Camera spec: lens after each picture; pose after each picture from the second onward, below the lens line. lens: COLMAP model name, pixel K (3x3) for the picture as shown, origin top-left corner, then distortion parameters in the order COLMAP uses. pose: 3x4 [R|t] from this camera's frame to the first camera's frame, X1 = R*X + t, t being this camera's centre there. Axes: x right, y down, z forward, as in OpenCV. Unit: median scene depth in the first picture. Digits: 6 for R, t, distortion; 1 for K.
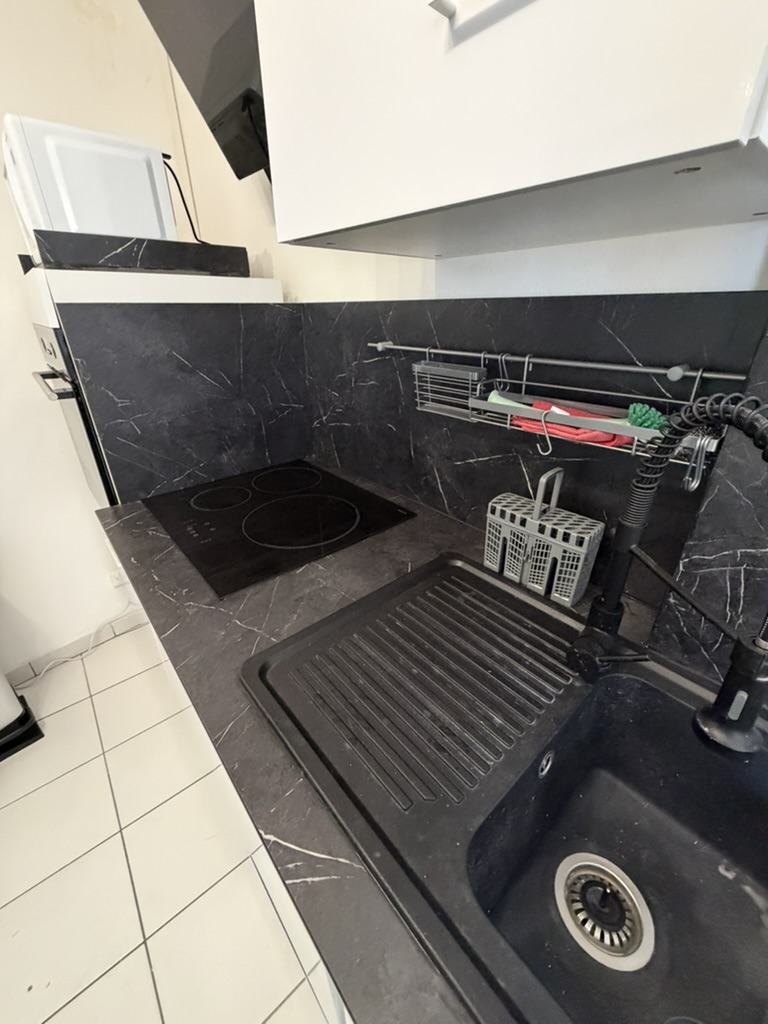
lens RADIAL K [[408.6, 0, 383.2], [0, 408.6, 510.7], [0, 0, 1]] dist [0.000702, -0.000113]
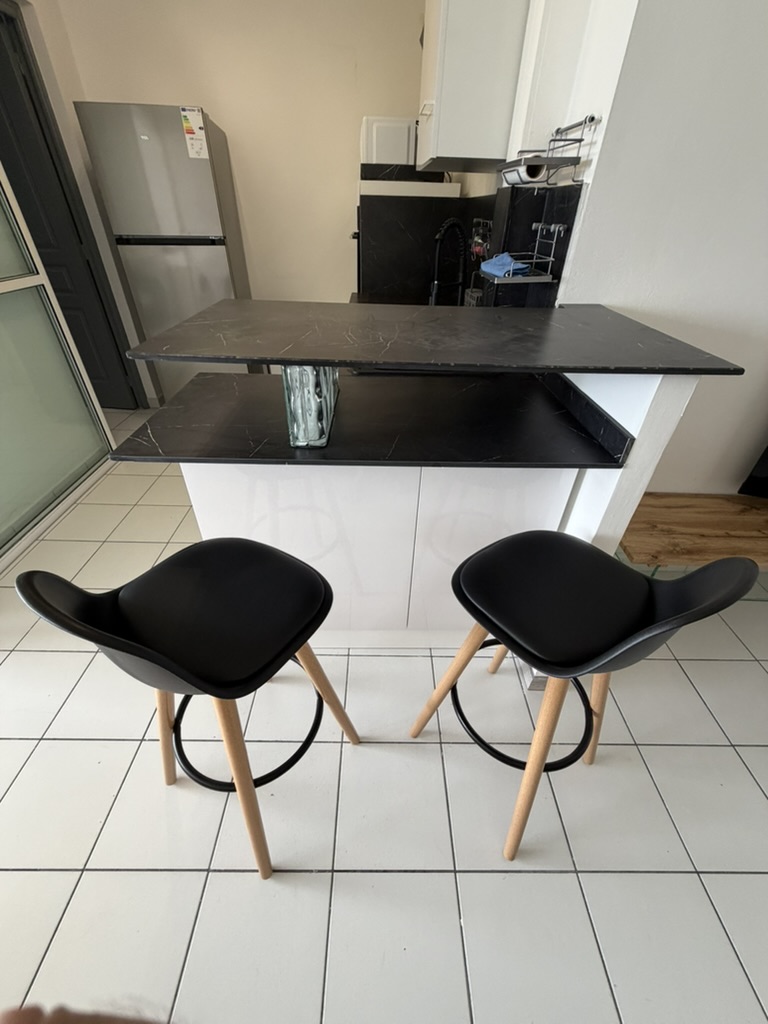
lens RADIAL K [[408.6, 0, 383.2], [0, 408.6, 510.7], [0, 0, 1]] dist [0.000702, -0.000113]
pose [[0.765798, 0.384706, -0.515320, 1.297366], [-0.307291, 0.922833, 0.232275, 0.633680], [0.564912, -0.019523, 0.824920, -0.999448]]
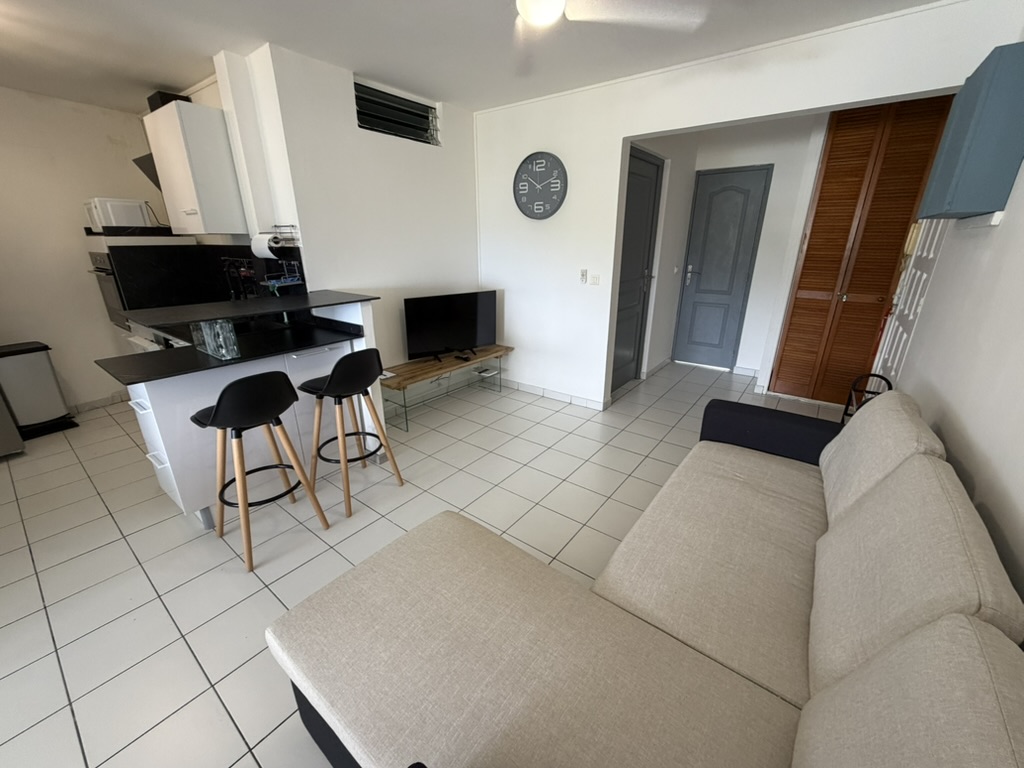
lens RADIAL K [[408.6, 0, 510.8], [0, 408.6, 385.4], [0, 0, 1]] dist [0.000702, -0.000113]
pose [[0.977811, -0.084639, 0.191630, 1.577485], [0.108896, 0.986808, -0.119802, 1.289692], [-0.178962, 0.138011, 0.974128, -2.520690]]
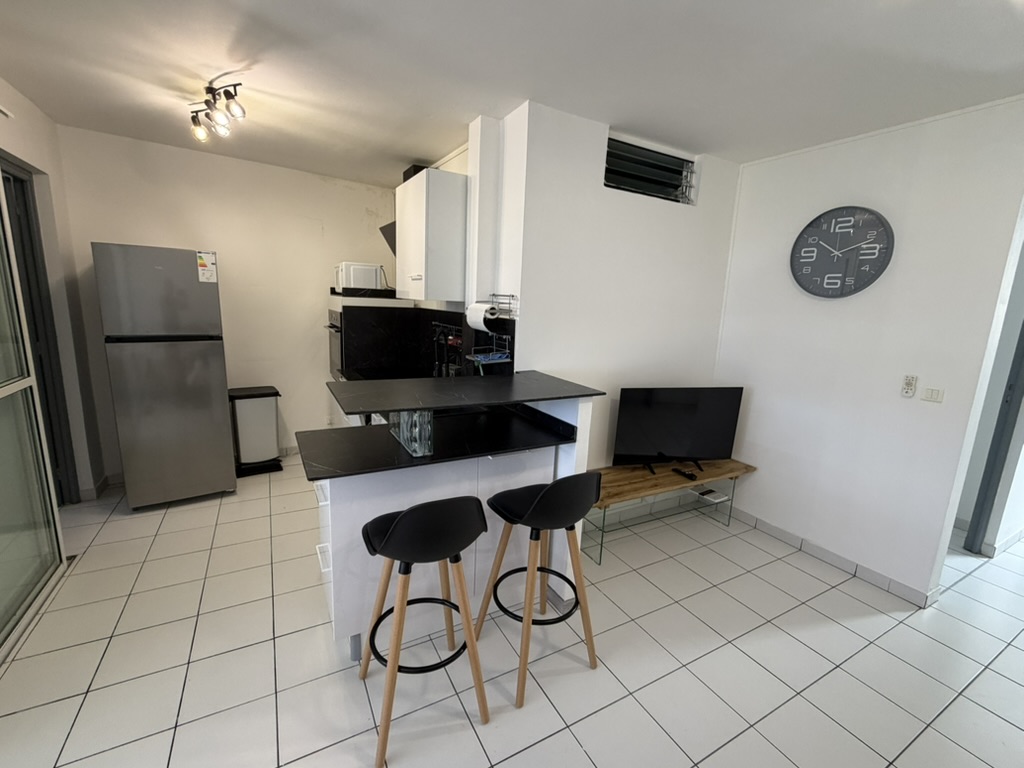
lens RADIAL K [[441.2, 0, 512.0], [0, 441.2, 384.0], [0, 0, 1]] dist [0.000648, 0.000000]
pose [[0.979967, 0.066493, -0.187731, 1.275524], [-0.117620, 0.953899, -0.276121, 0.934224], [0.160716, 0.292670, 0.942610, -1.981143]]
